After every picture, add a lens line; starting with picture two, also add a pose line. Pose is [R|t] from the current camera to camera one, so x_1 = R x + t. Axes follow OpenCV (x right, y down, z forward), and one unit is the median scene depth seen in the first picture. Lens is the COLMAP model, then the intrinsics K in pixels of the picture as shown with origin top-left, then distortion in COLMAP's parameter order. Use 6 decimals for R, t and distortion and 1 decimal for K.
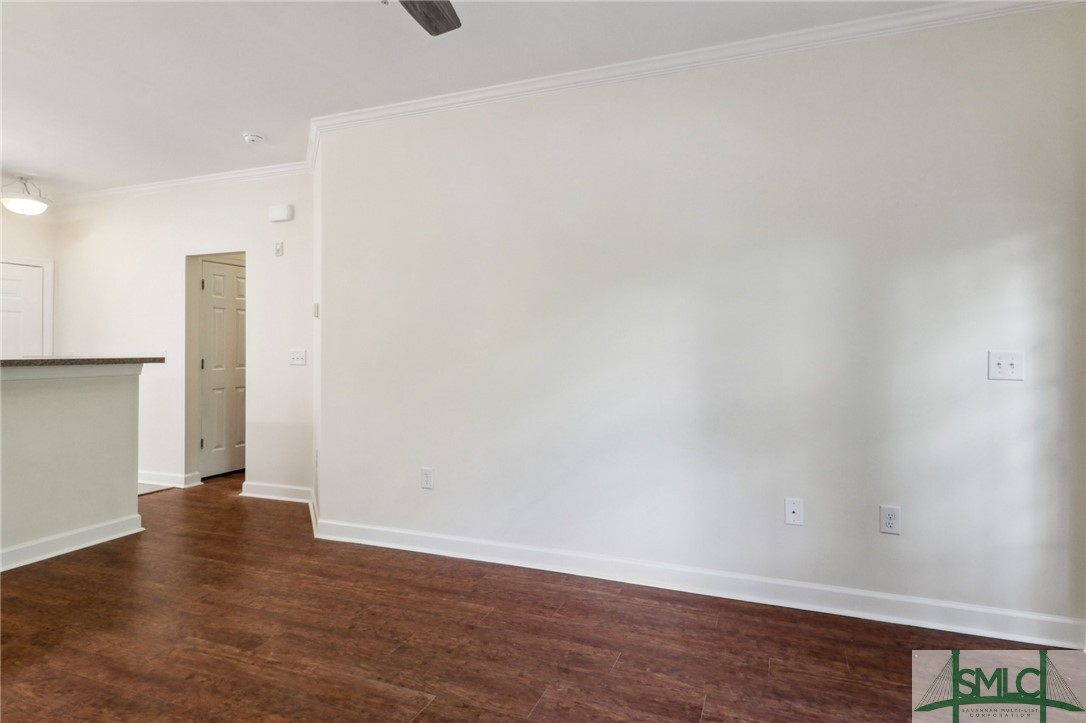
lens RADIAL K [[614.5, 0, 540.7], [0, 614.5, 345.0], [0, 0, 1]] dist [0.038769, -0.018188]
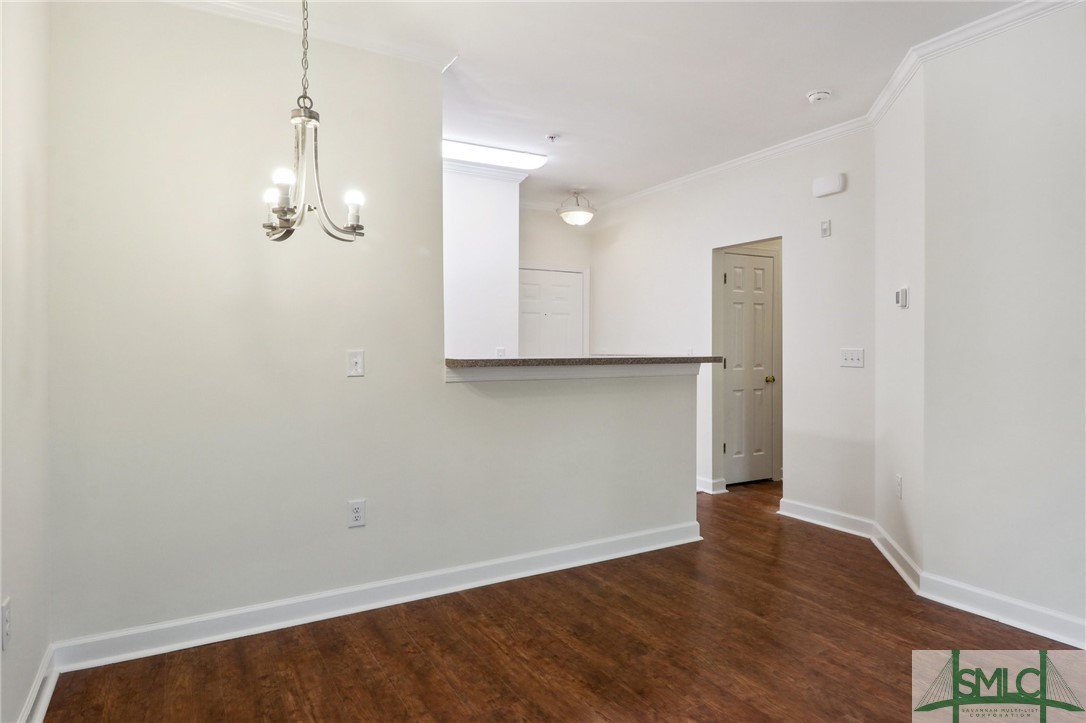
lens RADIAL K [[624.3, 0, 501.3], [0, 624.3, 344.2], [0, 0, 1]] dist [0.001643, 0.000571]
pose [[0.768791, -0.001598, -0.639498, -0.221463], [0.003712, 0.999991, 0.001964, -0.001535], [0.639490, -0.003884, 0.768790, 0.066238]]
